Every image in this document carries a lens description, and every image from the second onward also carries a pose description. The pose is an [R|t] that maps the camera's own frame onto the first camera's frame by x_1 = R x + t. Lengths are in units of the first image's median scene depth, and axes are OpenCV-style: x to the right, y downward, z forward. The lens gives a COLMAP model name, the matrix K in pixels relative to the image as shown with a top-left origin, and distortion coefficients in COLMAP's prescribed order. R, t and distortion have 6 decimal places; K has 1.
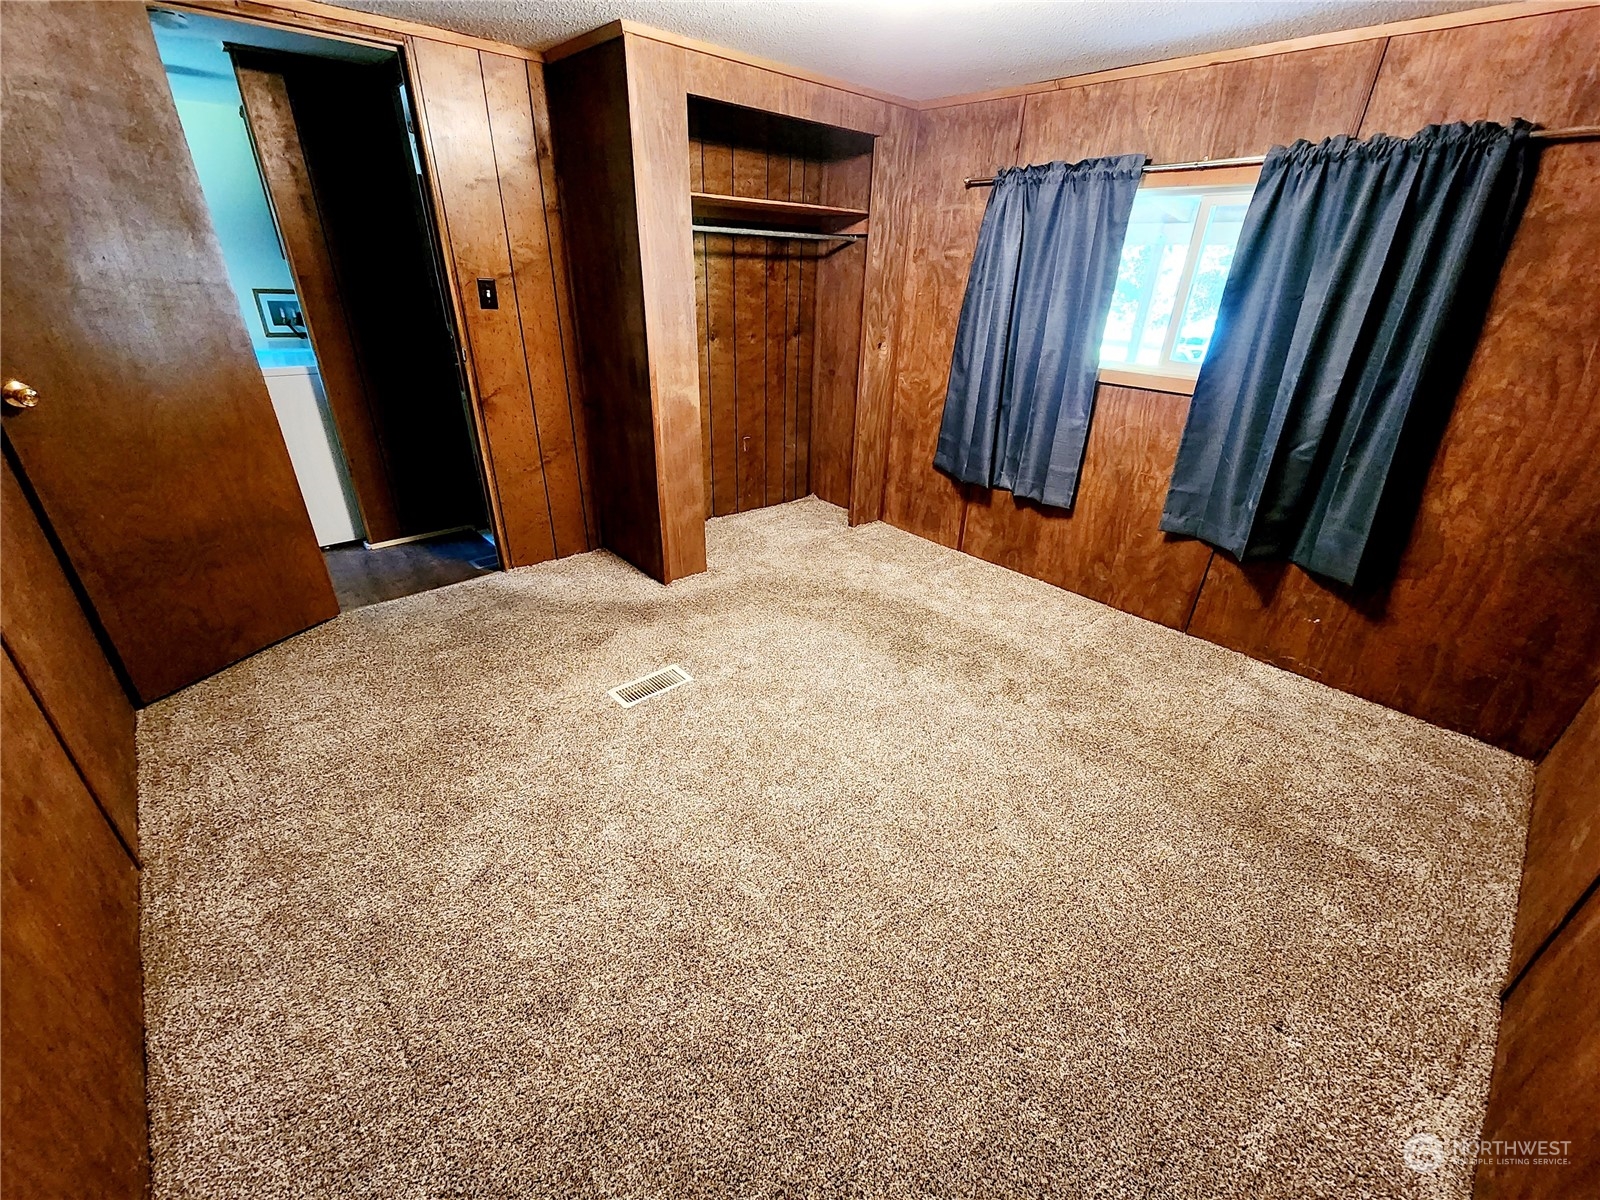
lens RADIAL K [[664.7, 0, 797.9], [0, 664.7, 606.9], [0, 0, 1]] dist [-0.003139, -0.001042]
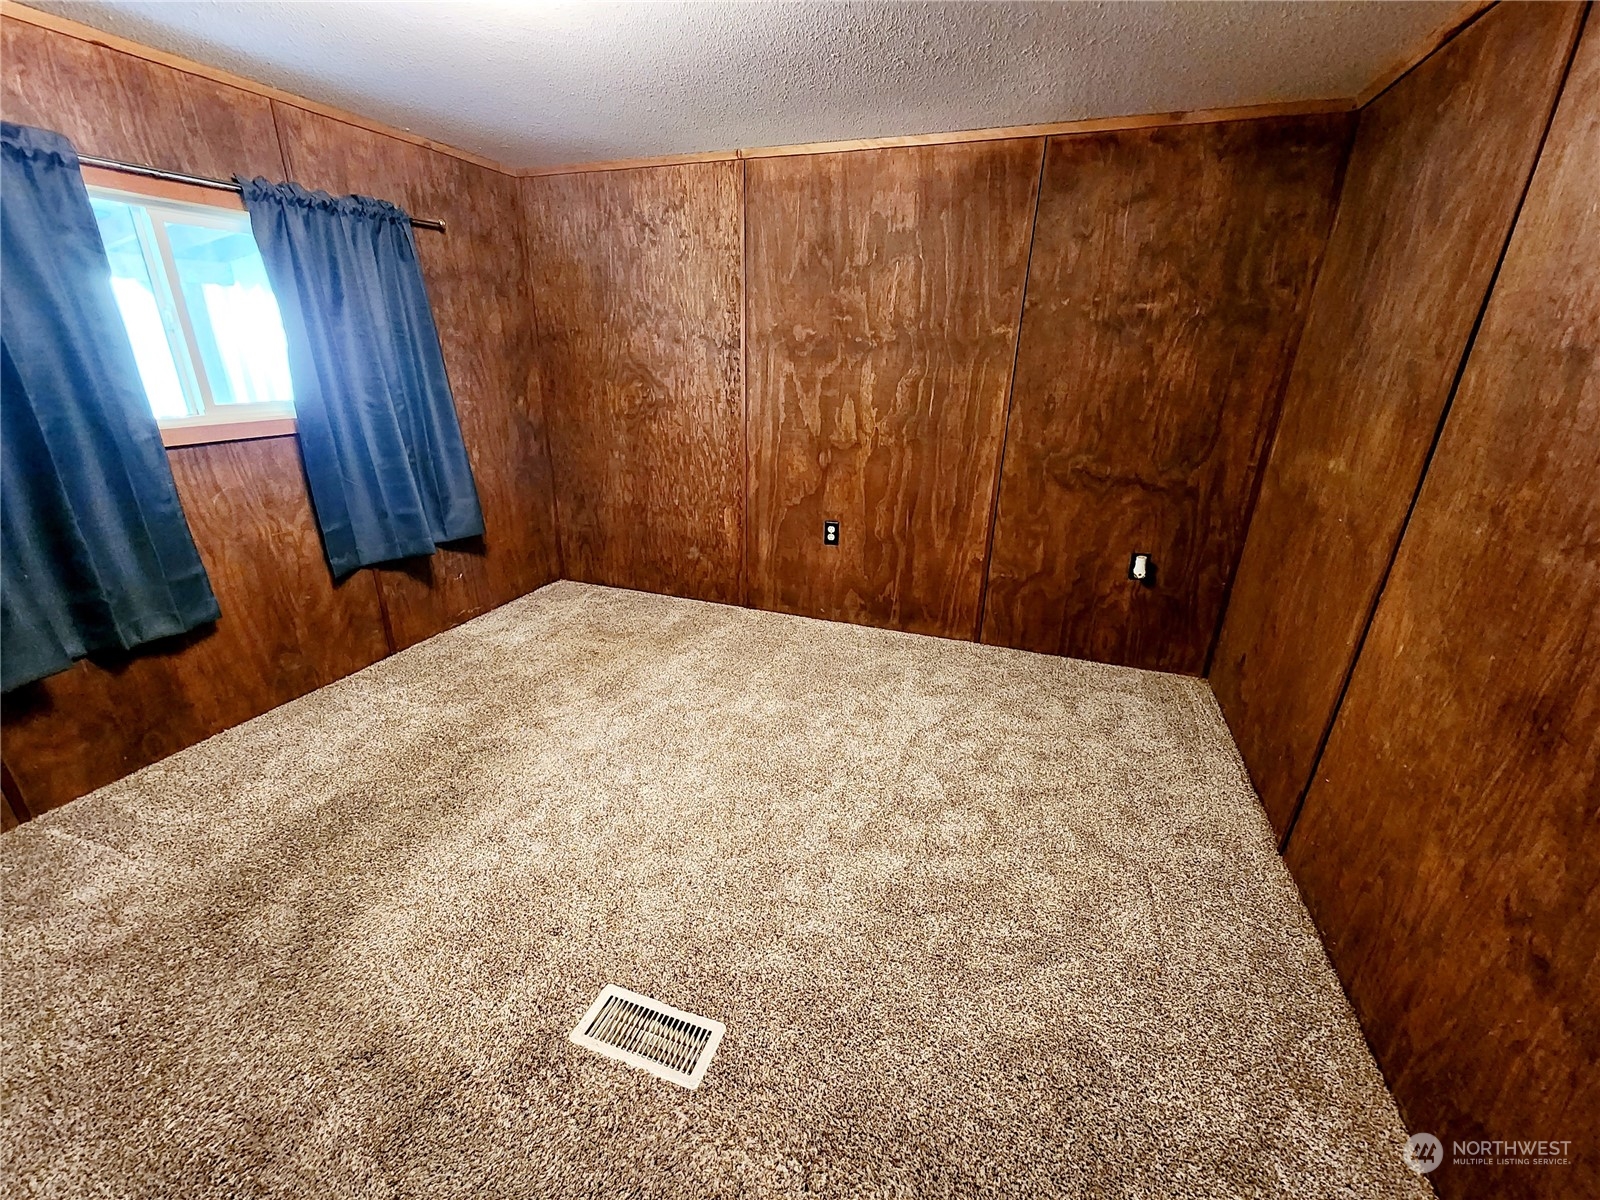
lens RADIAL K [[664.7, 0, 797.9], [0, 664.7, 606.9], [0, 0, 1]] dist [-0.003139, -0.001042]
pose [[-0.468851, -0.354854, 0.808862, -0.529620], [0.373100, 0.750480, 0.545506, -0.356450], [-0.800609, 0.557547, -0.219467, 0.726693]]
